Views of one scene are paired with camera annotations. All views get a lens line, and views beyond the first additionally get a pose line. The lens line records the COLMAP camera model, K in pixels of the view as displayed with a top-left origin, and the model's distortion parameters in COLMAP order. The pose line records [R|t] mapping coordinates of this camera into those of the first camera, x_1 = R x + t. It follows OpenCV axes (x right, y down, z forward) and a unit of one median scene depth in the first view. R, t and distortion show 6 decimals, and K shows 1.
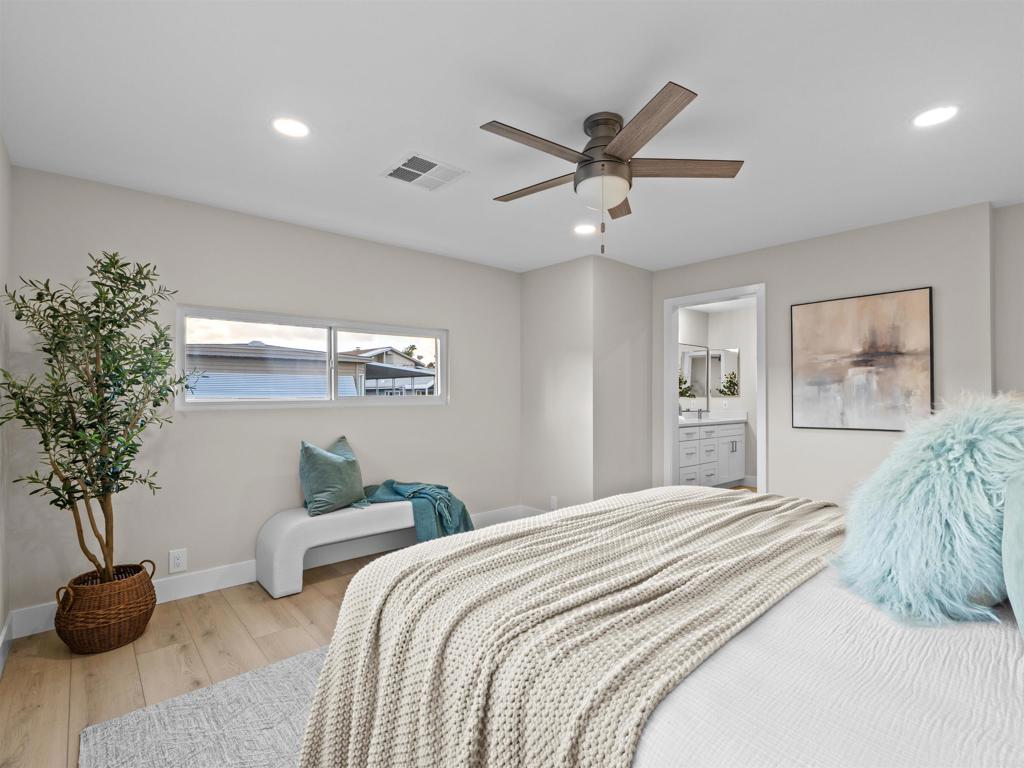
lens RADIAL K [[492.2, 0, 519.2], [0, 492.2, 391.0], [0, 0, 1]] dist [-0.002486, -0.000422]
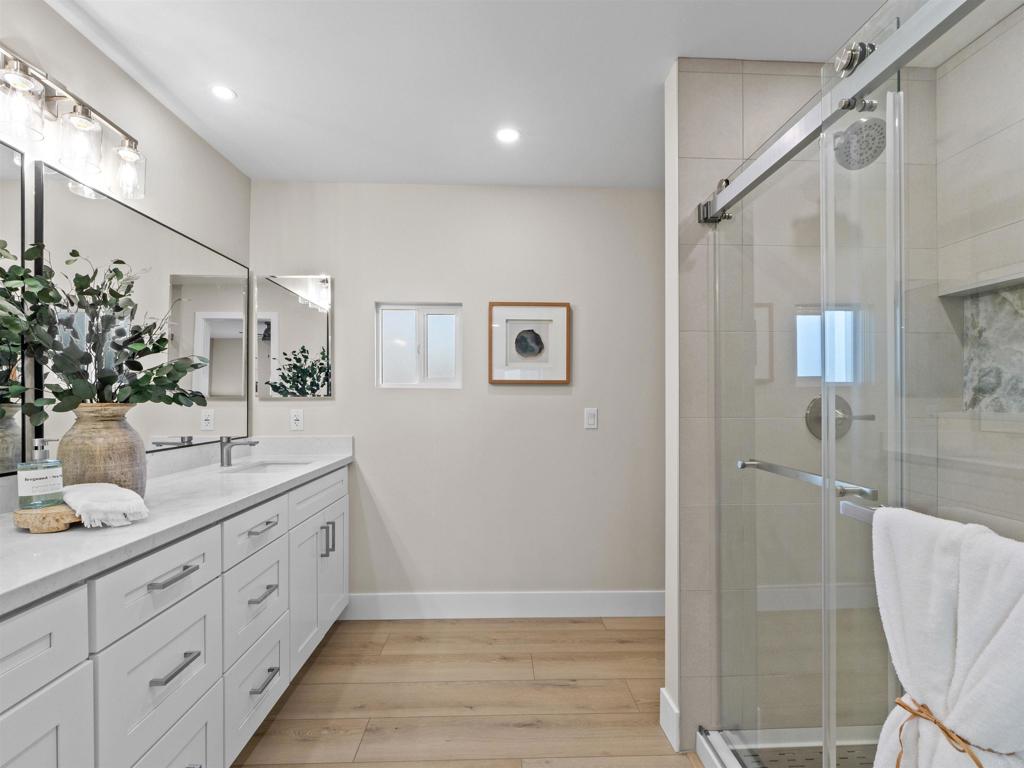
lens RADIAL K [[492.2, 0, 519.2], [0, 492.2, 391.0], [0, 0, 1]] dist [-0.002486, -0.000422]
pose [[0.628616, -0.001388, 0.777715, 0.229999], [0.001379, 0.999999, 0.000670, 0.004536], [-0.777715, 0.000651, 0.628617, 0.627087]]
